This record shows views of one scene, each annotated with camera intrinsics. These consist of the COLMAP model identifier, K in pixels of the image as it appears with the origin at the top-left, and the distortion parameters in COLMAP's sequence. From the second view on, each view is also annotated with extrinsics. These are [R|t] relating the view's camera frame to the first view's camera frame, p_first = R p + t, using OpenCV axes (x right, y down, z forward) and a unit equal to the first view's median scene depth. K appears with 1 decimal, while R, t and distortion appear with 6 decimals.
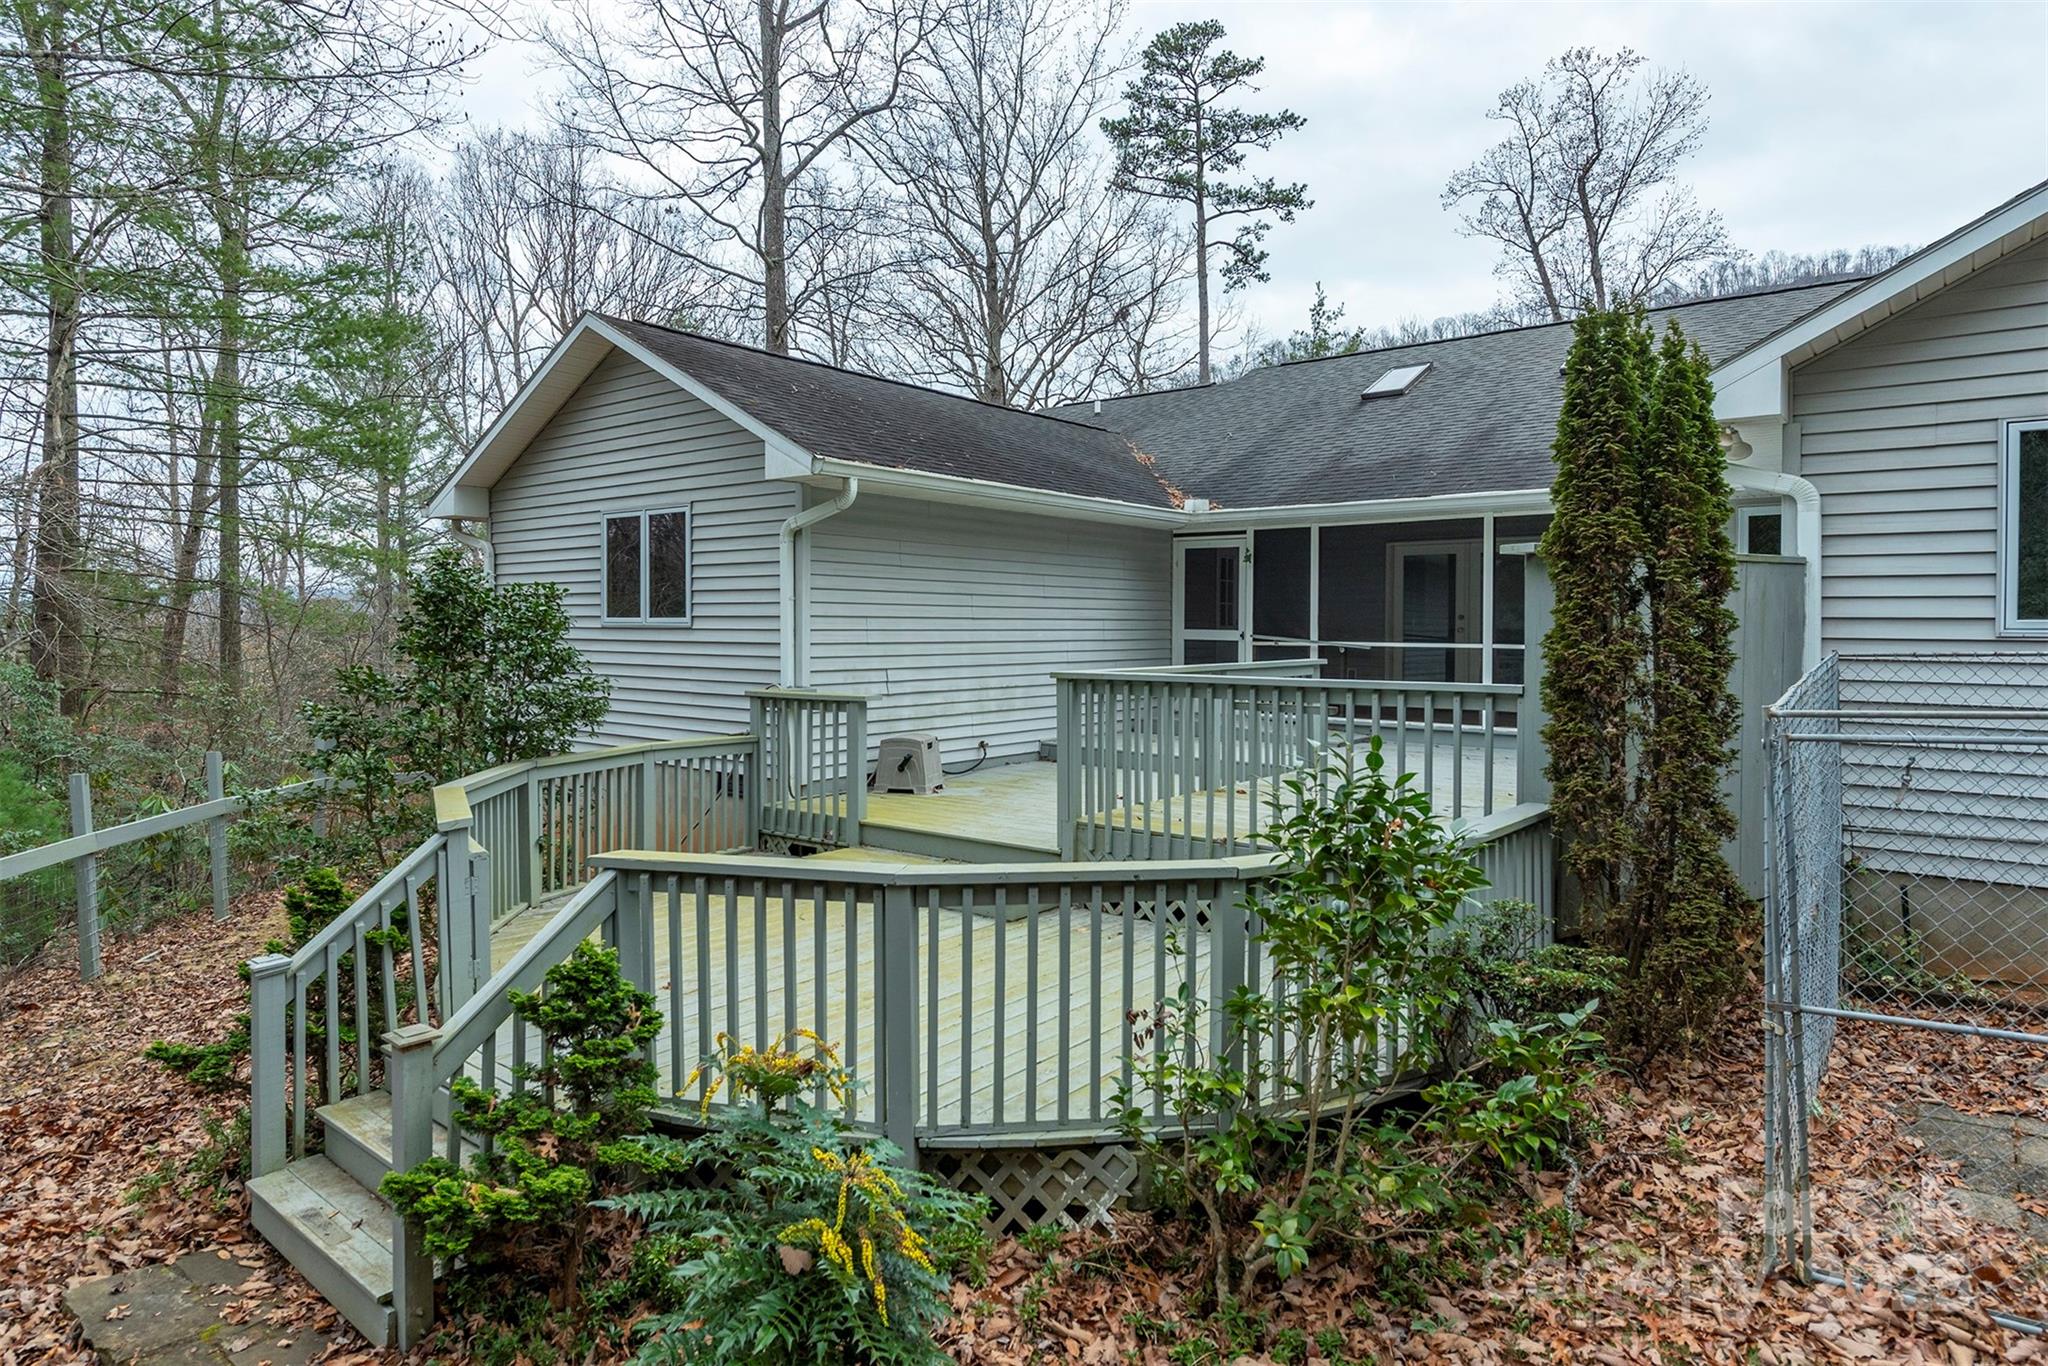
lens RADIAL K [[1216.5, 0, 1060.7], [0, 1216.5, 649.6], [0, 0, 1]] dist [0.002780, -0.003544]
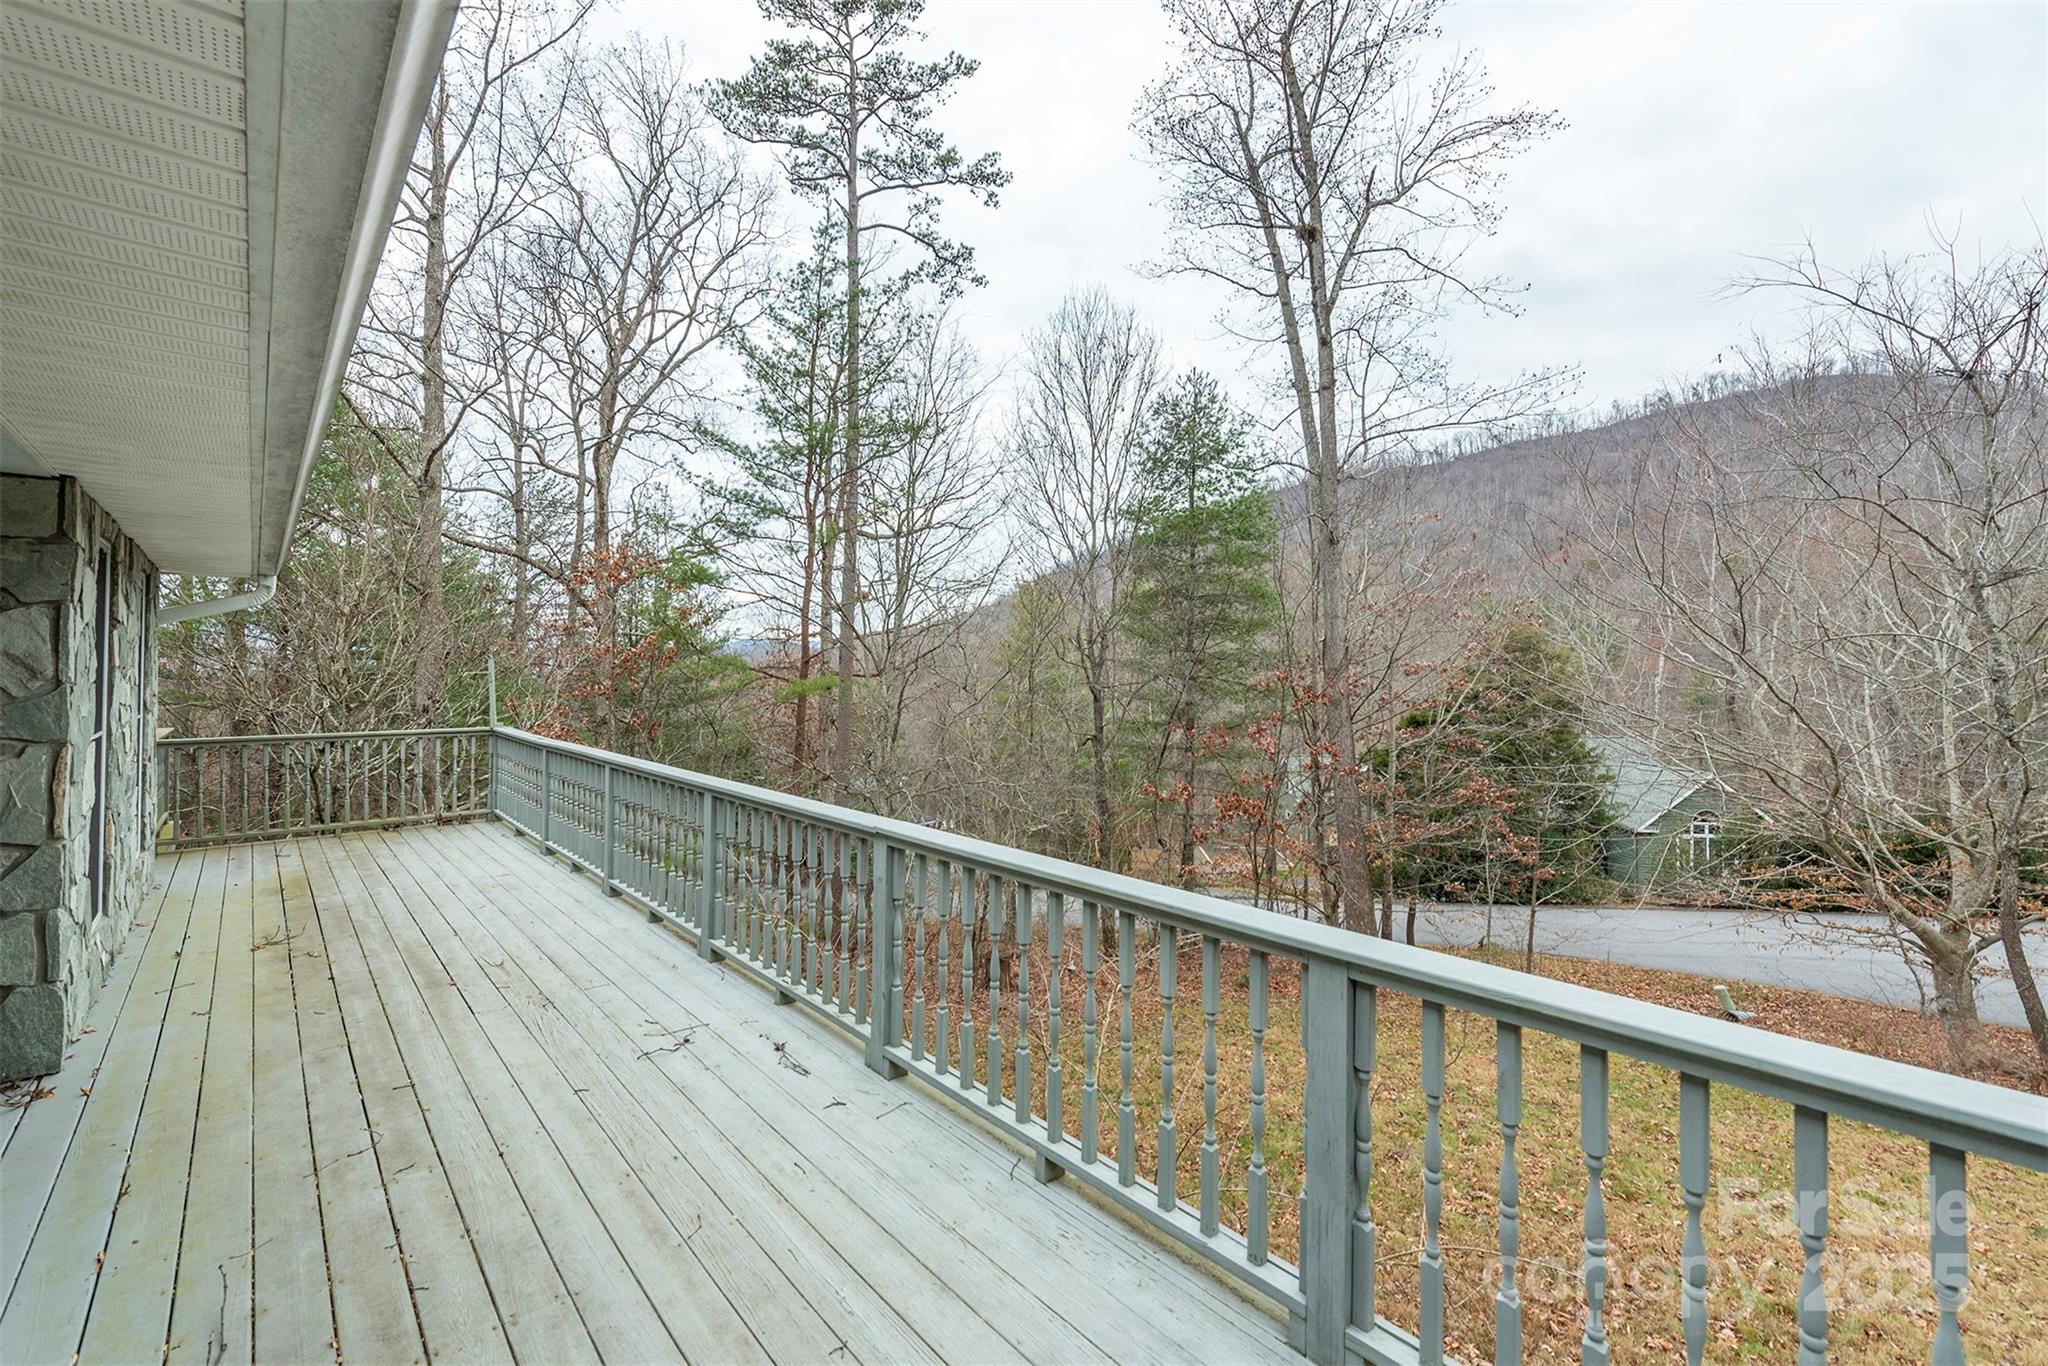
lens RADIAL K [[839.3, 0, 1018.1], [0, 839.3, 664.3], [0, 0, 1]] dist [0.014039, -0.001465]
pose [[0.980892, 0.000776, -0.194552, 1.507172], [-0.005353, 0.999721, -0.023003, -0.107818], [0.194480, 0.023605, 0.980622, 2.095325]]
